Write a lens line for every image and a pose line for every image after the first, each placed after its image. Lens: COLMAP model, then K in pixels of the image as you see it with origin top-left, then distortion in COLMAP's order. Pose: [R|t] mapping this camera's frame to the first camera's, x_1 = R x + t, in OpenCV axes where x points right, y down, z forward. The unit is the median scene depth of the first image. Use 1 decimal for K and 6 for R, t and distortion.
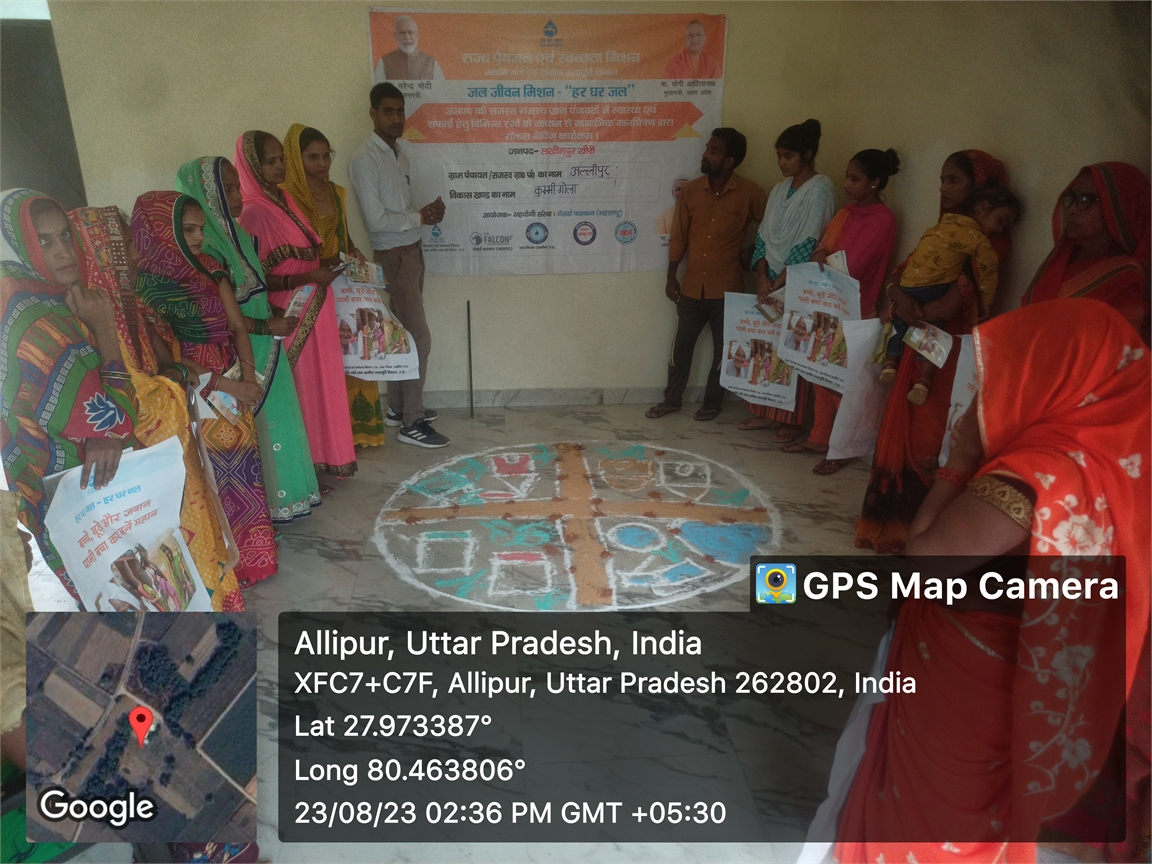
lens RADIAL K [[852.3, 0, 576.0], [0, 852.3, 432.0], [0, 0, 1]] dist [0.033915, -0.007560]
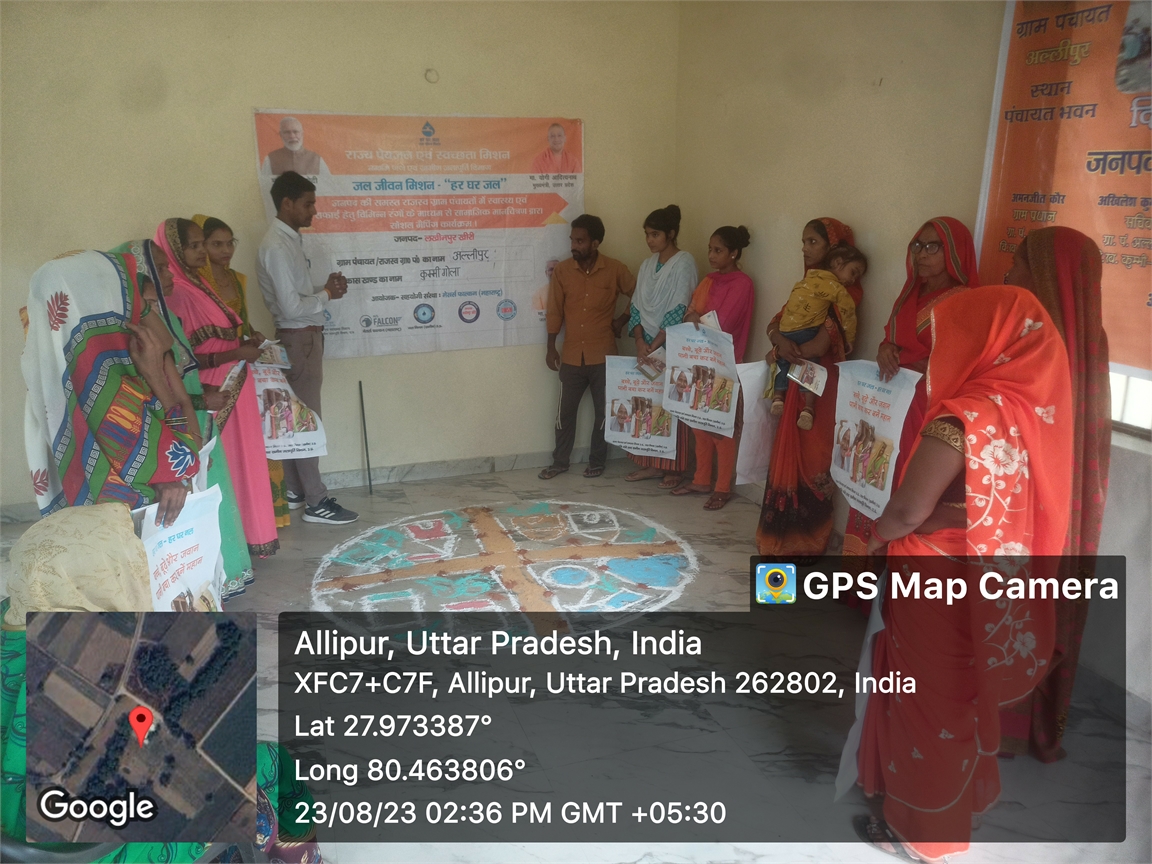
lens RADIAL K [[852.3, 0, 576.0], [0, 852.3, 432.0], [0, 0, 1]] dist [0.033915, -0.007560]
pose [[0.971946, -0.072950, 0.223607, -0.121121], [0.098294, 0.989668, -0.104379, 0.045407], [-0.213683, 0.123430, 0.969074, -0.052533]]
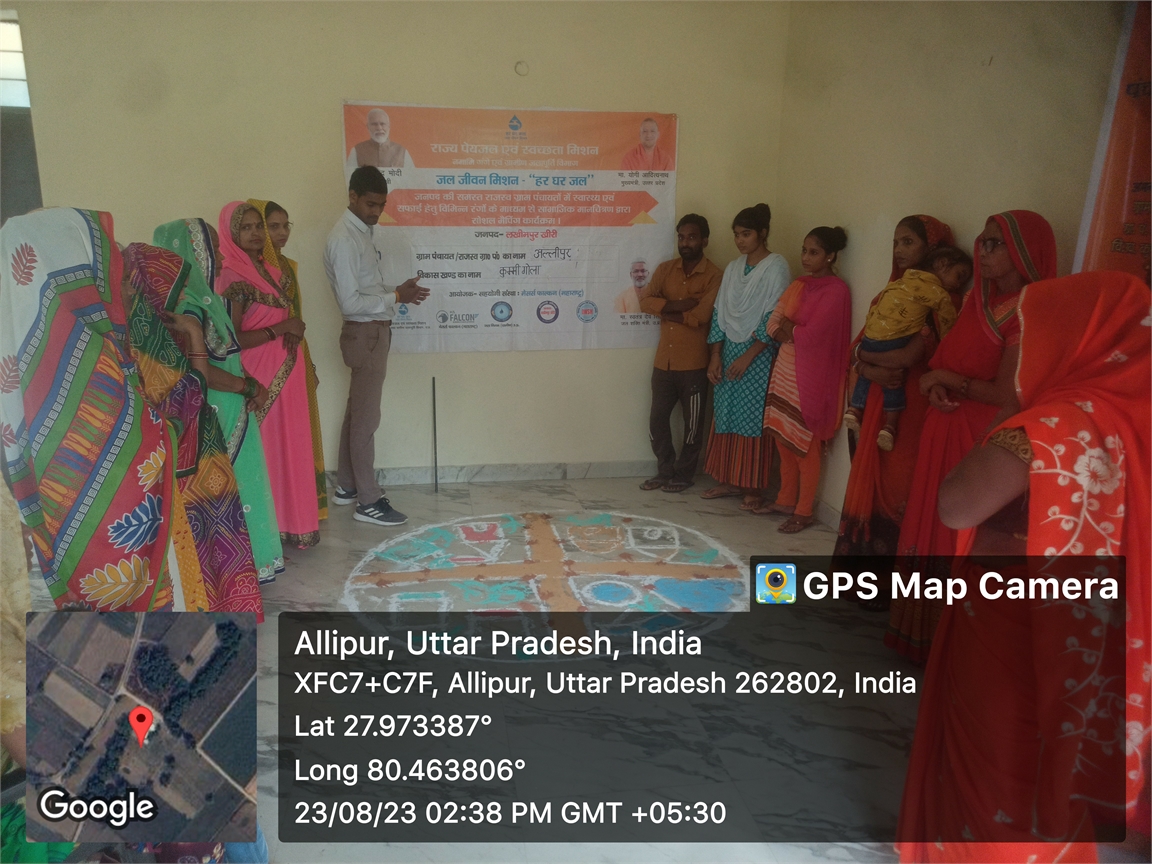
lens RADIAL K [[852.3, 0, 576.0], [0, 852.3, 432.0], [0, 0, 1]] dist [0.033915, -0.007560]
pose [[0.997709, -0.008360, 0.067128, -0.029219], [0.017271, 0.990928, -0.133282, 0.055725], [-0.065405, 0.134136, 0.988802, -0.008110]]
